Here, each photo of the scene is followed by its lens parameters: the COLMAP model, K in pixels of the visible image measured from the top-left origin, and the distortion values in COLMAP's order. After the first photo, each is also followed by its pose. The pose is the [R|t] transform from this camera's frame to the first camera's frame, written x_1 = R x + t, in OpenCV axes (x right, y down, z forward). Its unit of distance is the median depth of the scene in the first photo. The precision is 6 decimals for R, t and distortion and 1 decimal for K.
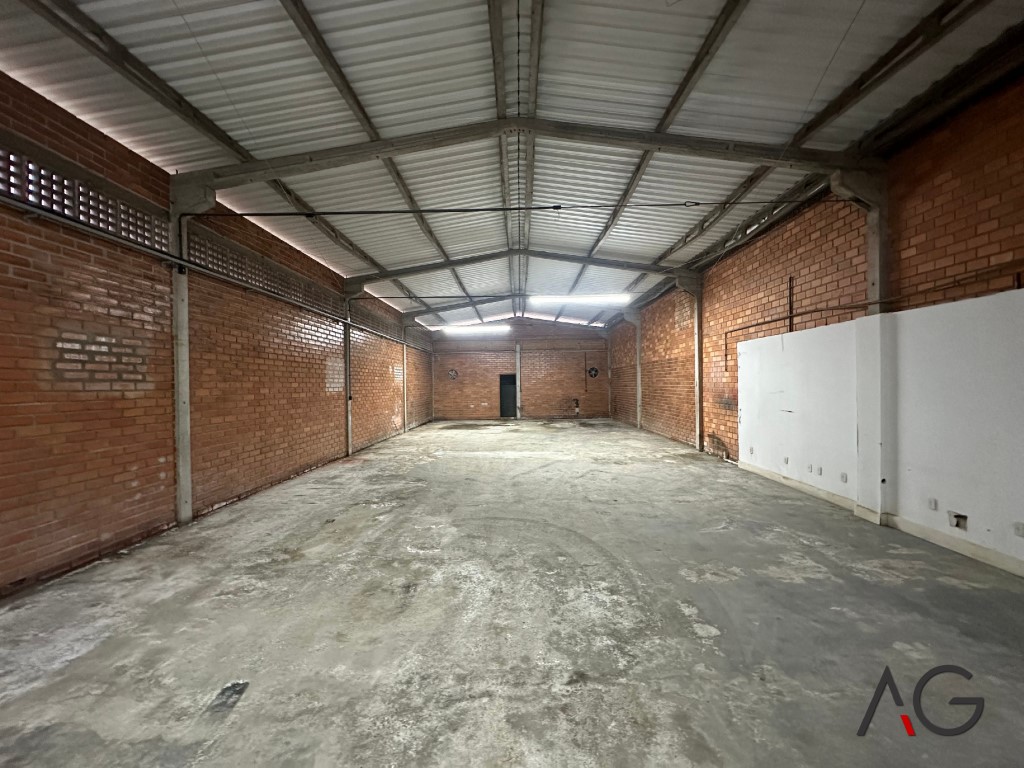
lens RADIAL K [[407.5, 0, 512.0], [0, 407.5, 384.0], [0, 0, 1]] dist [-0.001668, 0.000065]
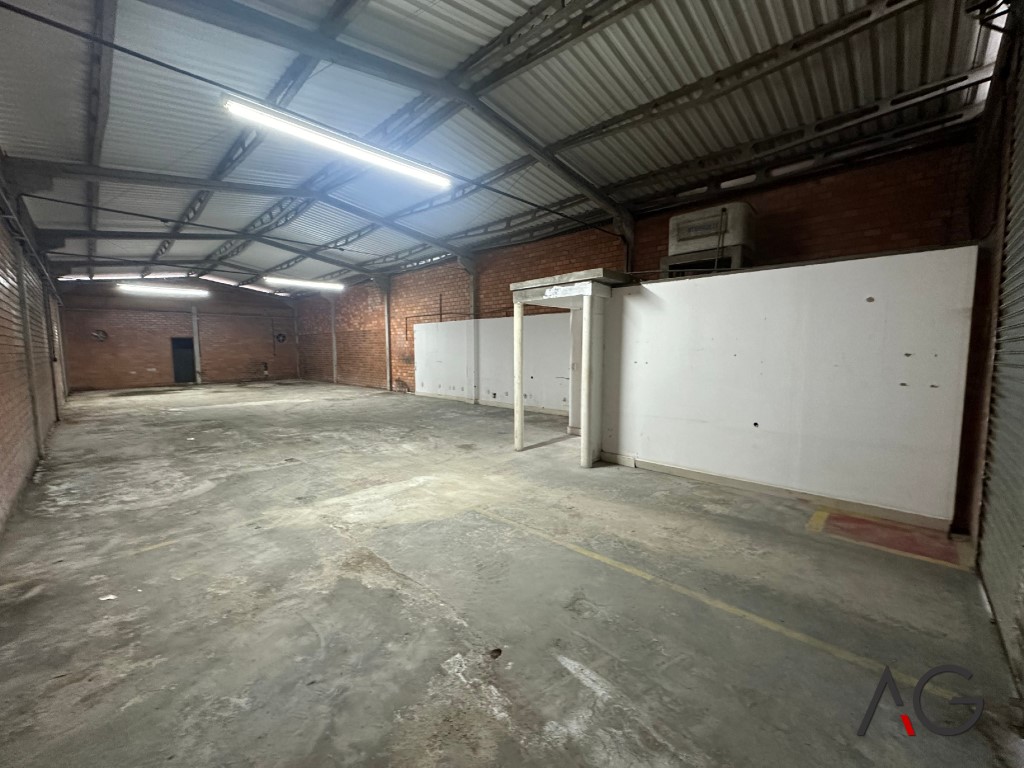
lens RADIAL K [[407.5, 0, 512.0], [0, 407.5, 384.0], [0, 0, 1]] dist [-0.001668, 0.000065]
pose [[0.683283, -0.055495, 0.728042, -0.242678], [-0.004309, 0.996784, 0.080025, 0.006414], [-0.730141, -0.057817, 0.680846, -0.280226]]
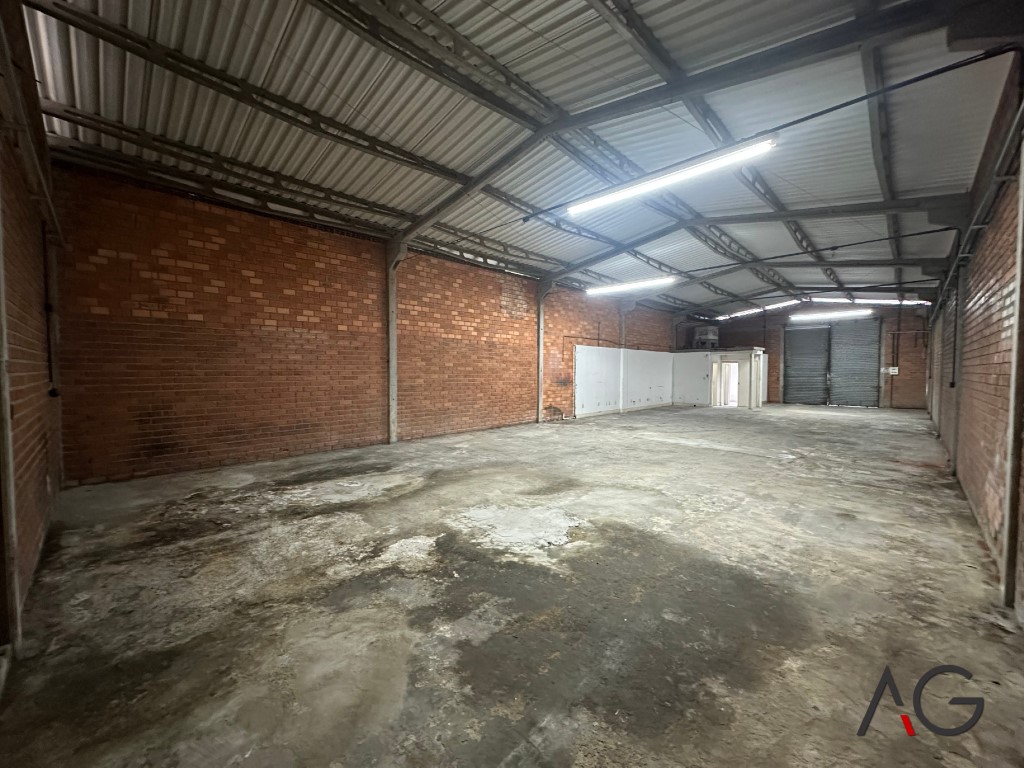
lens RADIAL K [[407.5, 0, 512.0], [0, 407.5, 384.0], [0, 0, 1]] dist [-0.001668, 0.000065]
pose [[-0.735567, -0.011124, 0.677361, -0.216497], [0.008721, 0.999627, 0.025887, 0.007511], [-0.677396, 0.024949, -0.735195, 1.316841]]
